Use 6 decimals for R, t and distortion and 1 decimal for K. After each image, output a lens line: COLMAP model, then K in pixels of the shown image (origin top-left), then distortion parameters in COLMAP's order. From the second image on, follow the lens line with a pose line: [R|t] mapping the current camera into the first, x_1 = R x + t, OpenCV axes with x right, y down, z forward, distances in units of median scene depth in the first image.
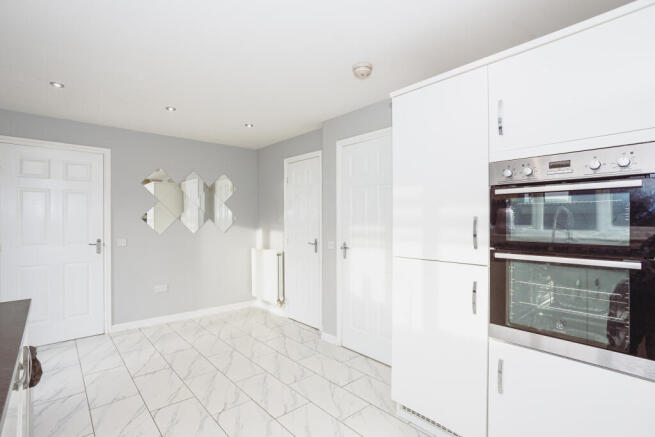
lens RADIAL K [[318.2, 0, 330.4], [0, 318.2, 217.7], [0, 0, 1]] dist [-0.035784, 0.018793]
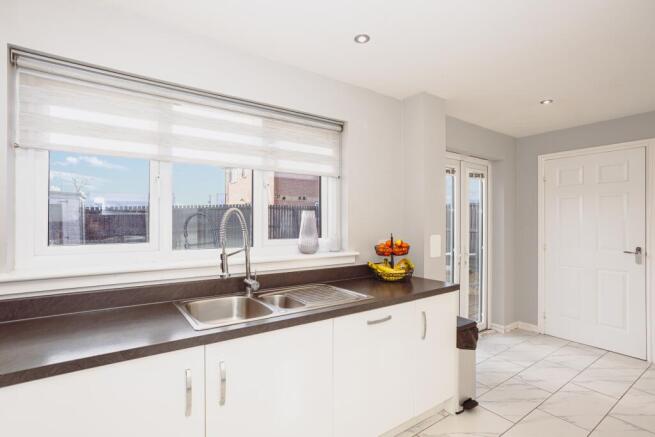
lens RADIAL K [[318.2, 0, 325.2], [0, 318.2, 214.8], [0, 0, 1]] dist [-0.035784, 0.018793]
pose [[-0.120886, -0.012844, -0.992583, 0.302023], [0.005457, 0.999893, -0.013603, -0.018672], [0.992651, -0.007061, -0.120803, 0.353028]]
